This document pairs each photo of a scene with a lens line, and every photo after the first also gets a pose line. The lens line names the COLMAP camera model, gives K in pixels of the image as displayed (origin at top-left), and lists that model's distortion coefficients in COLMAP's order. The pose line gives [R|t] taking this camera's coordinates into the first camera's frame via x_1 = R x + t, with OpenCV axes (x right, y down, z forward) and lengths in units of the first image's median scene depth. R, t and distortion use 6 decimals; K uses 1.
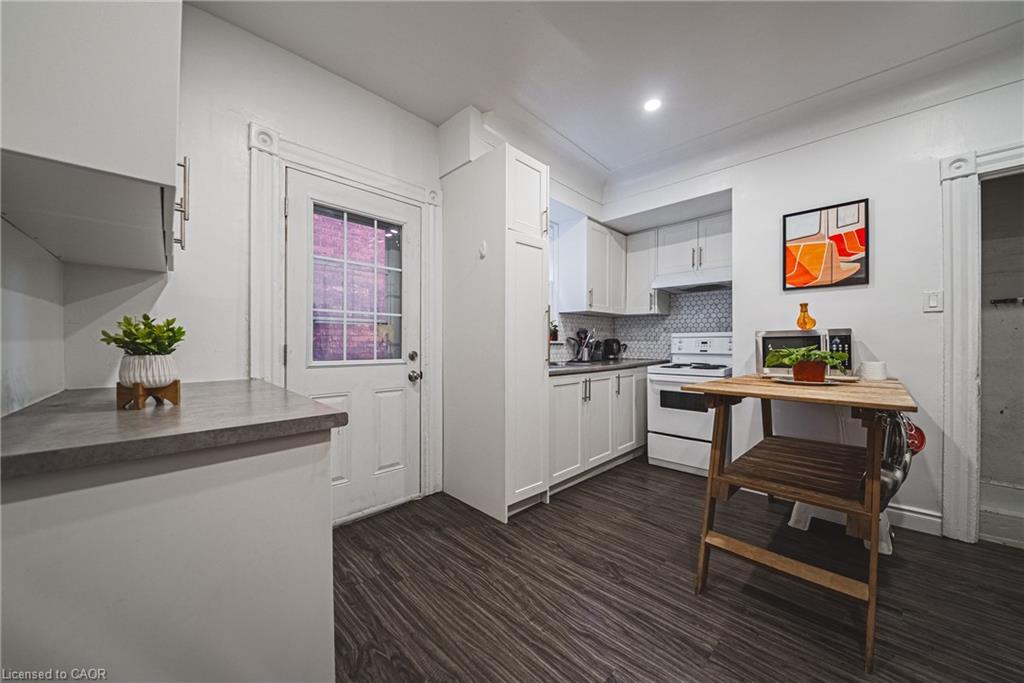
lens RADIAL K [[360.5, 0, 512.0], [0, 360.5, 341.5], [0, 0, 1]] dist [-0.012595, -0.000364]
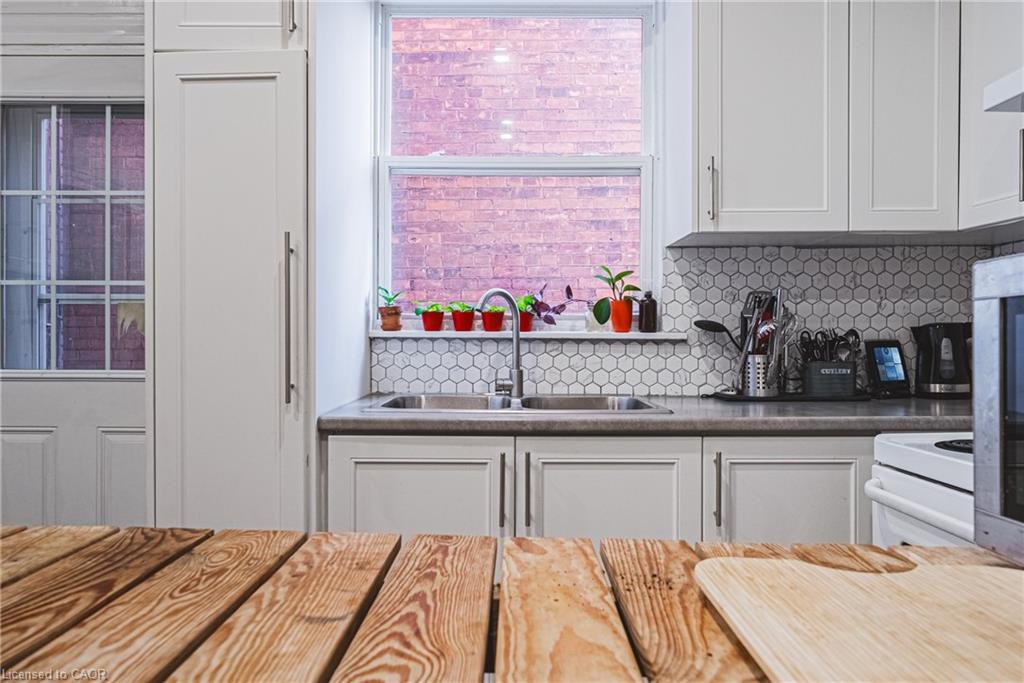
lens RADIAL K [[728.0, 0, 512.0], [0, 728.0, 341.5], [0, 0, 1]] dist [-0.006917, -0.002713]
pose [[0.696521, 0.001905, -0.717534, 0.507094], [0.002815, 0.999982, 0.005388, 0.002862], [0.717531, -0.005772, 0.696503, 0.433540]]
